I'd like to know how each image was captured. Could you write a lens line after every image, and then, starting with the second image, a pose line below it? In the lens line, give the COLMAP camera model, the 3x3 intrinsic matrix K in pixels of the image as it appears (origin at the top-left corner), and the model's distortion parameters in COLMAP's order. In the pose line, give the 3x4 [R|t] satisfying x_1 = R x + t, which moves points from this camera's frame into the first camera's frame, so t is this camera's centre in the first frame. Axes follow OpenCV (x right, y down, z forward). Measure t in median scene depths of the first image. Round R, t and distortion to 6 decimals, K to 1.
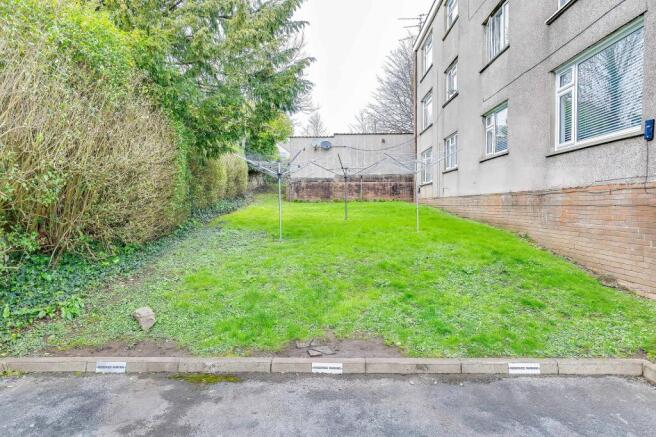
lens RADIAL K [[407.2, 0, 328.0], [0, 407.2, 218.5], [0, 0, 1]] dist [-0.001519, -0.001632]
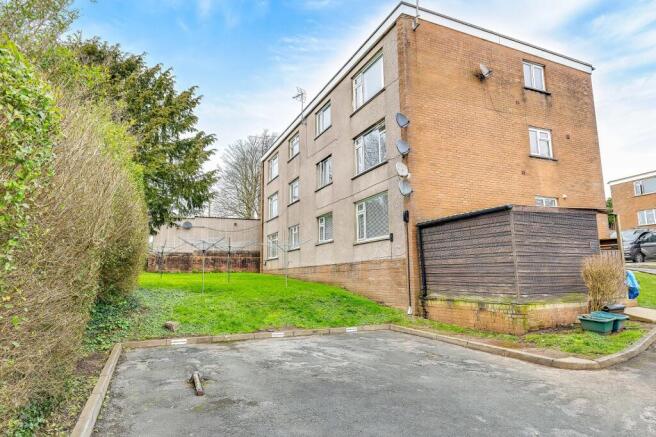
lens RADIAL K [[407.2, 0, 328.0], [0, 407.2, 218.5], [0, 0, 1]] dist [-0.001519, -0.001632]
pose [[0.902611, 0.057023, 0.426664, -0.229437], [0.022350, 0.983642, -0.178744, 0.038102], [-0.429877, 0.170872, 0.886571, -0.388870]]
